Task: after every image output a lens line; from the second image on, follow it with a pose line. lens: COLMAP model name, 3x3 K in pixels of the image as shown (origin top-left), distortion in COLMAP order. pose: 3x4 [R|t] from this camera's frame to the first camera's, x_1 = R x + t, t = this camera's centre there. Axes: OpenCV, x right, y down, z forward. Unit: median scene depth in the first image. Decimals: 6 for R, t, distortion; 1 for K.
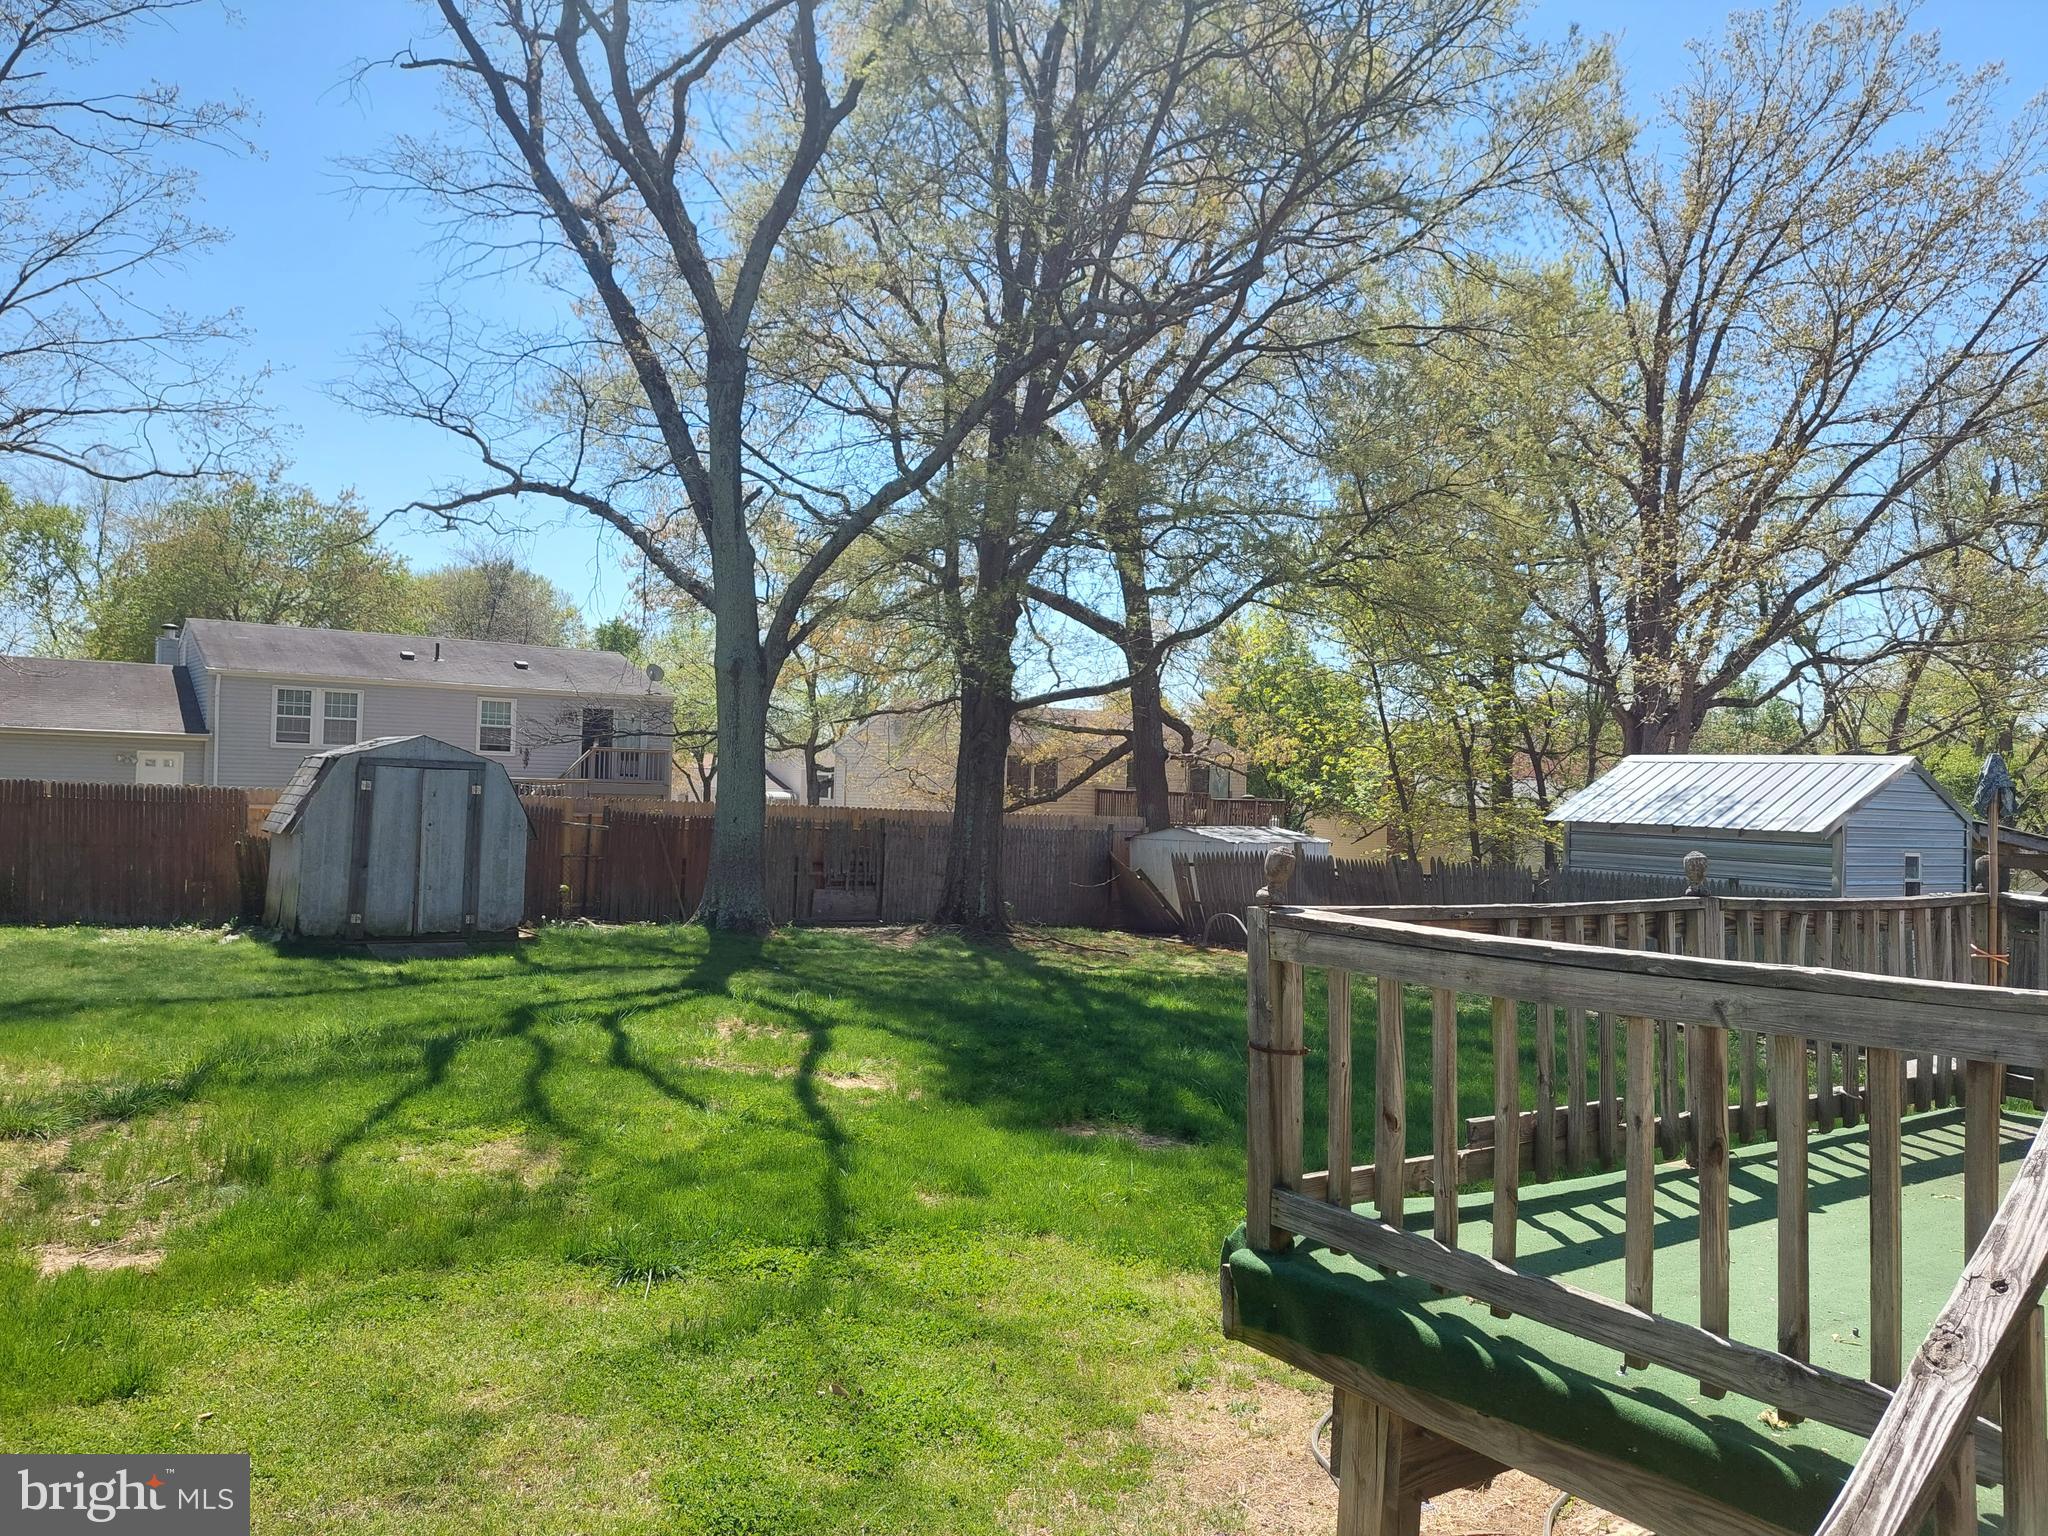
lens RADIAL K [[1471.2, 0, 1070.8], [0, 1471.2, 756.6], [0, 0, 1]] dist [0.068884, -0.065408]
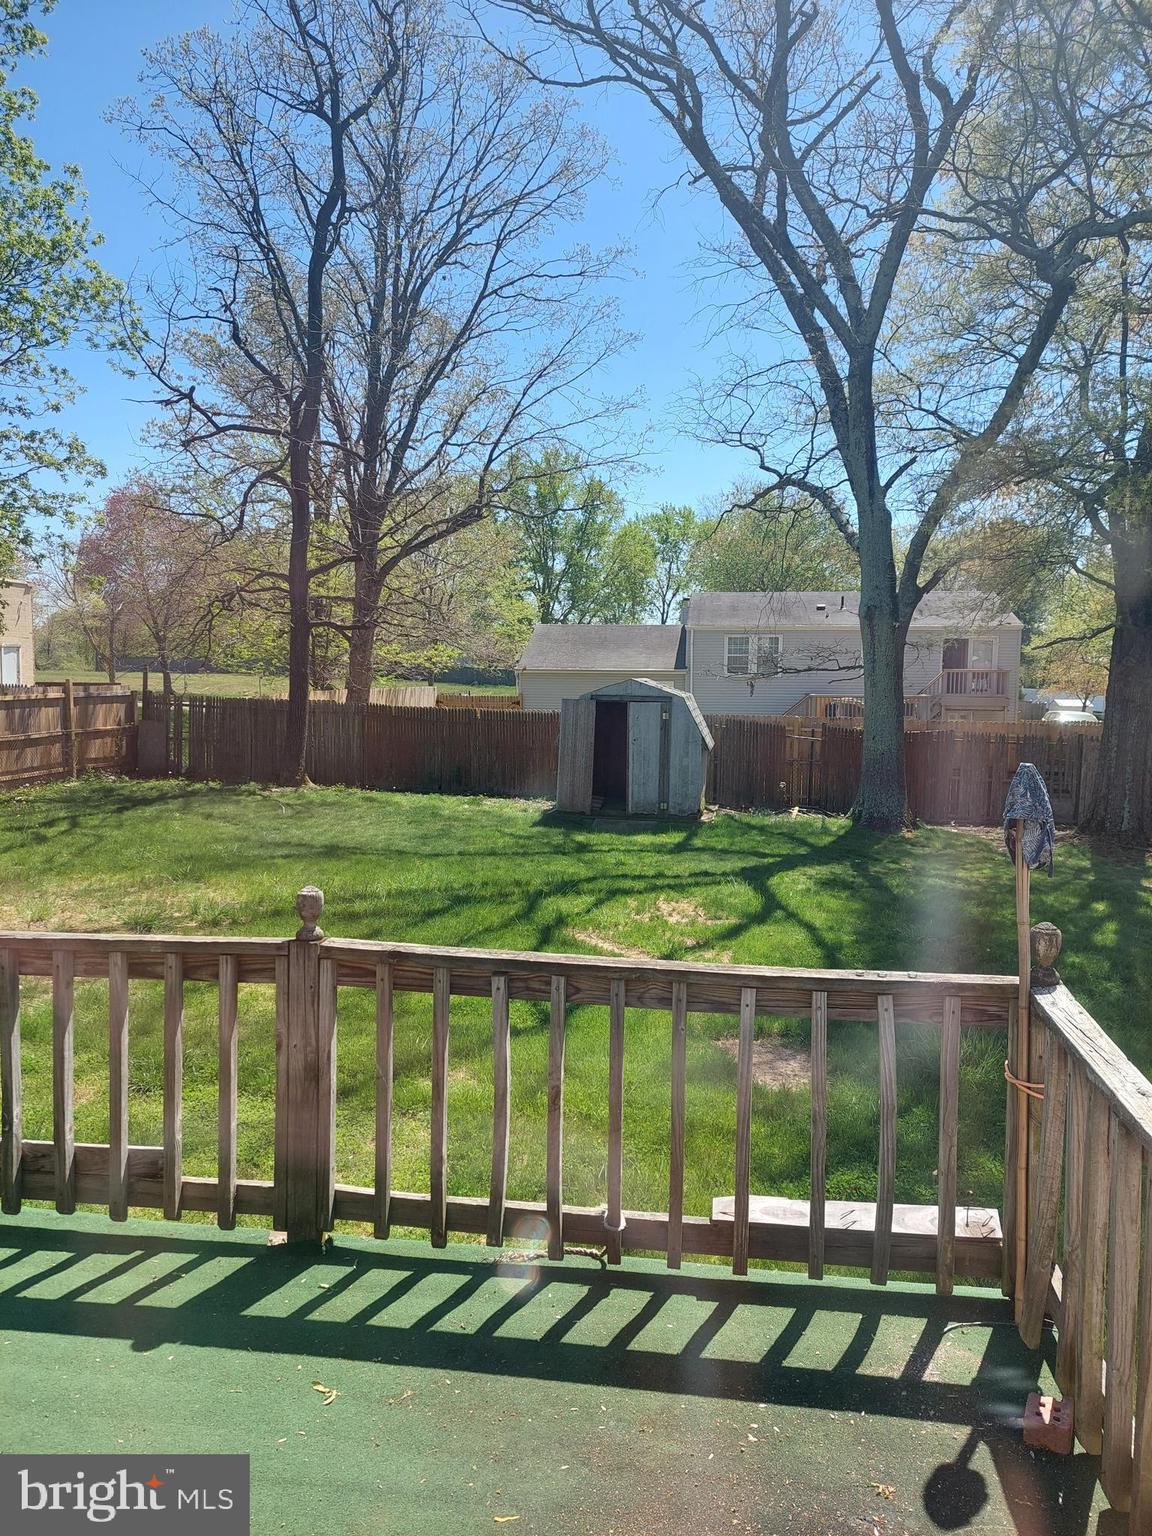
lens RADIAL K [[1103.4, 0, 499.3], [0, 1103.4, 777.9], [0, 0, 1]] dist [0.068884, -0.065408]
pose [[0.727860, 0.042937, -0.684380, 0.154120], [0.020558, 0.996223, 0.084366, -0.007937], [0.685417, -0.075477, 0.724228, 0.091265]]
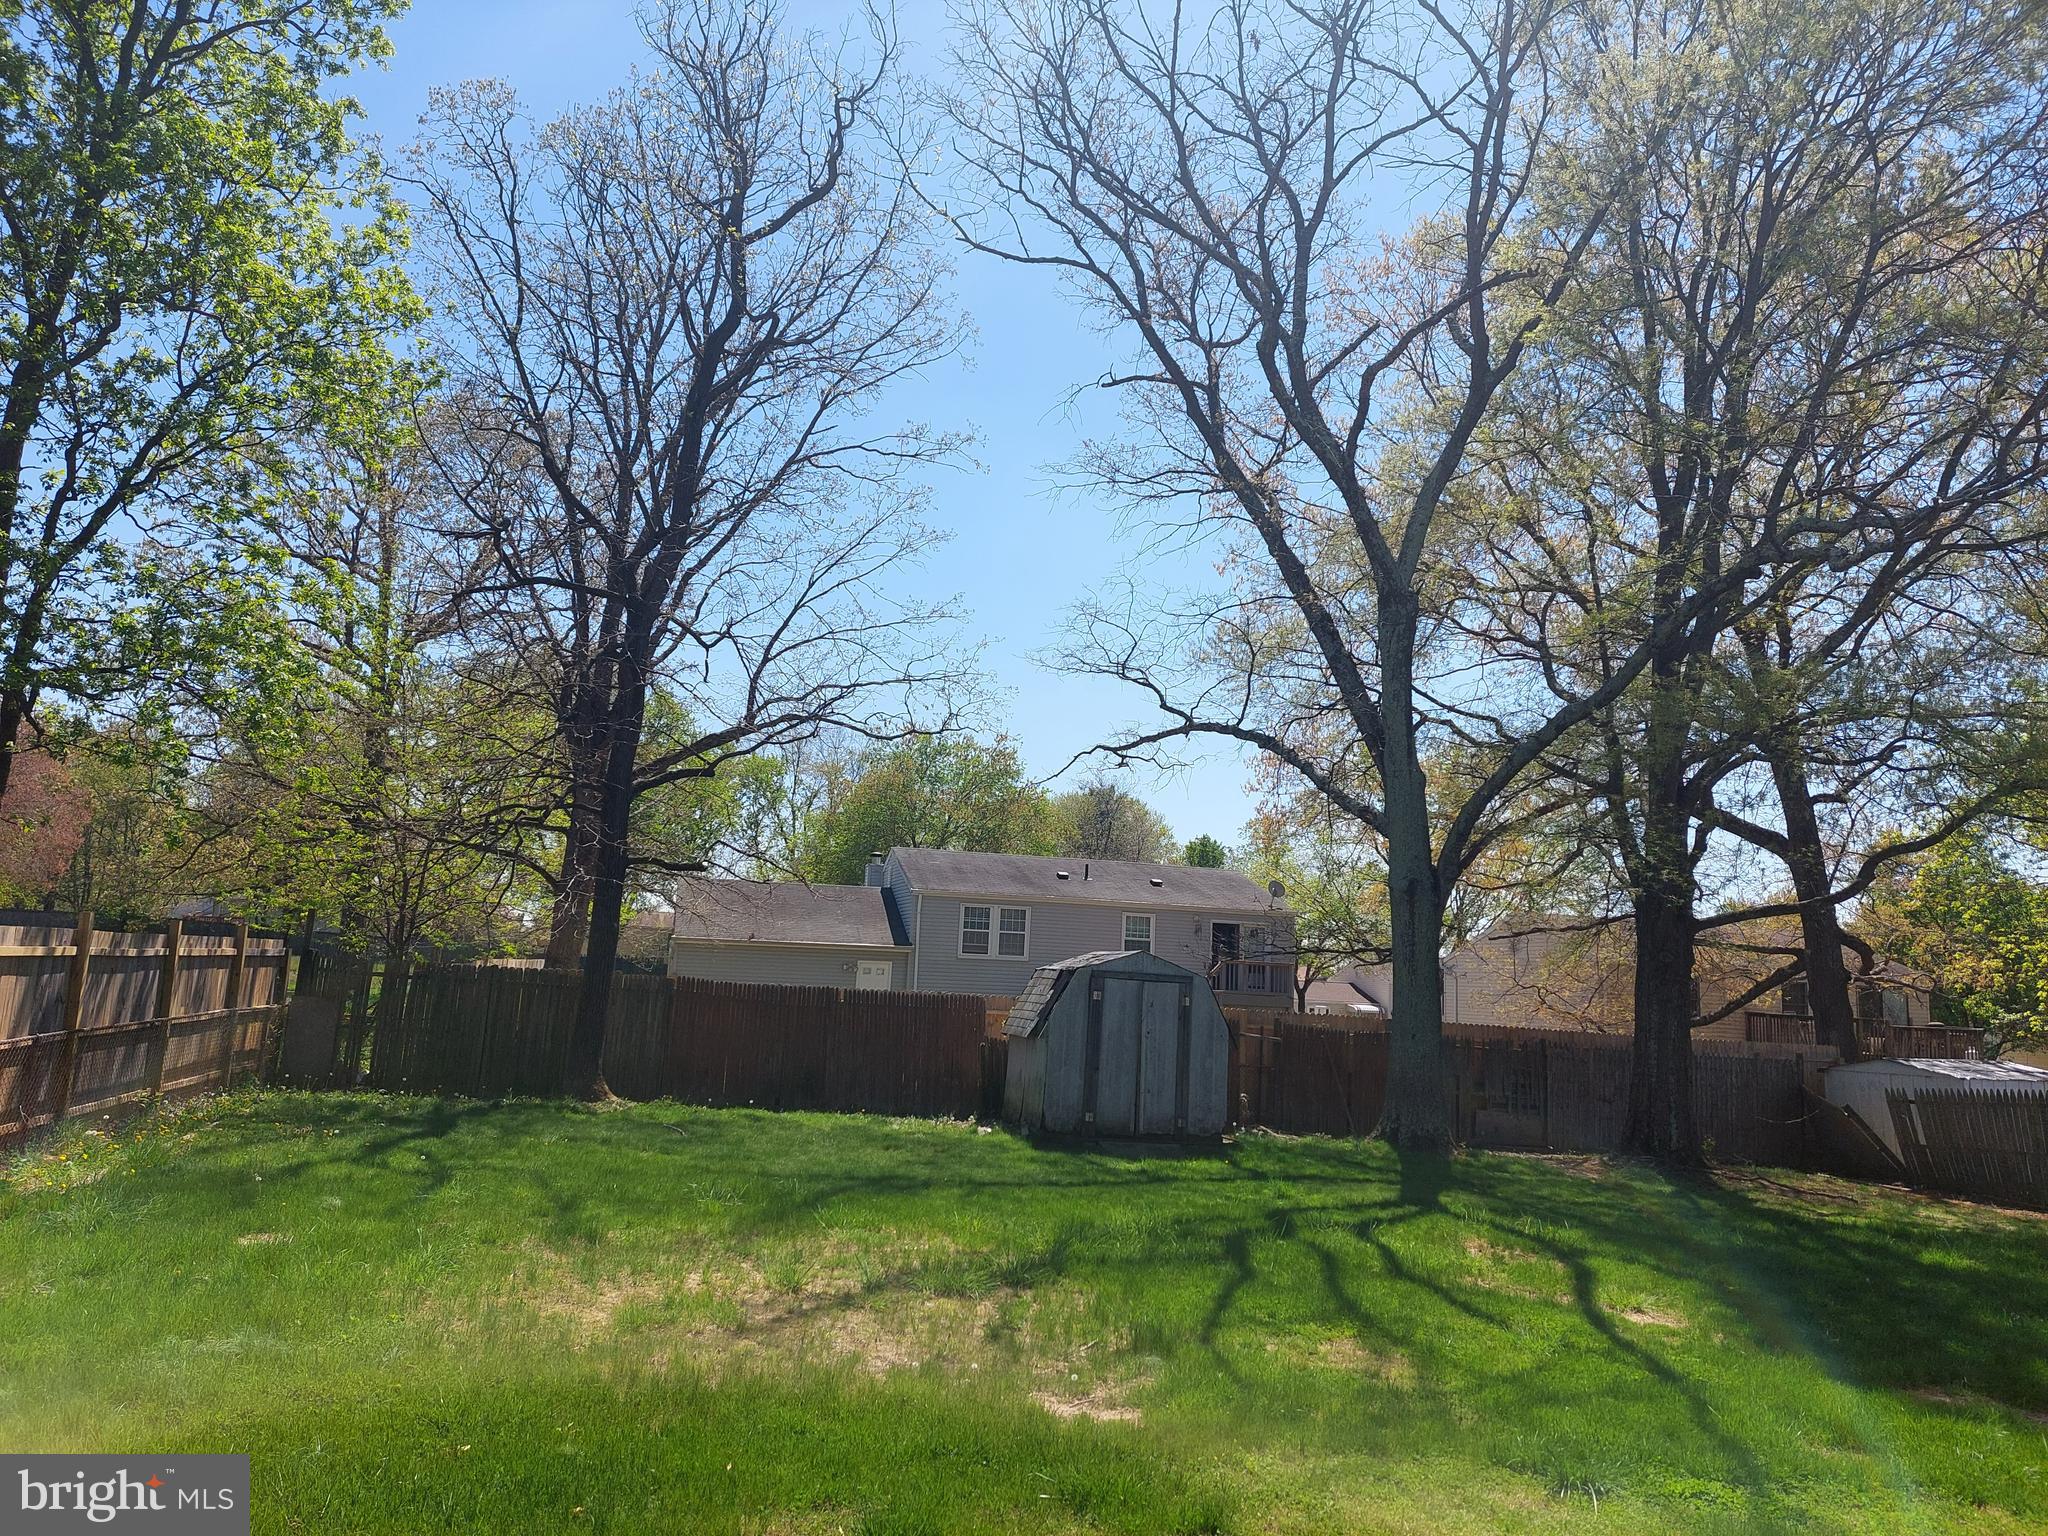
lens RADIAL K [[1471.2, 0, 1037.8], [0, 1471.2, 743.4], [0, 0, 1]] dist [0.068884, -0.065408]
pose [[0.939113, -0.041891, -0.341046, -0.112093], [-0.009113, 0.989155, -0.146591, -0.005829], [0.343488, 0.140773, 0.928547, -0.078601]]
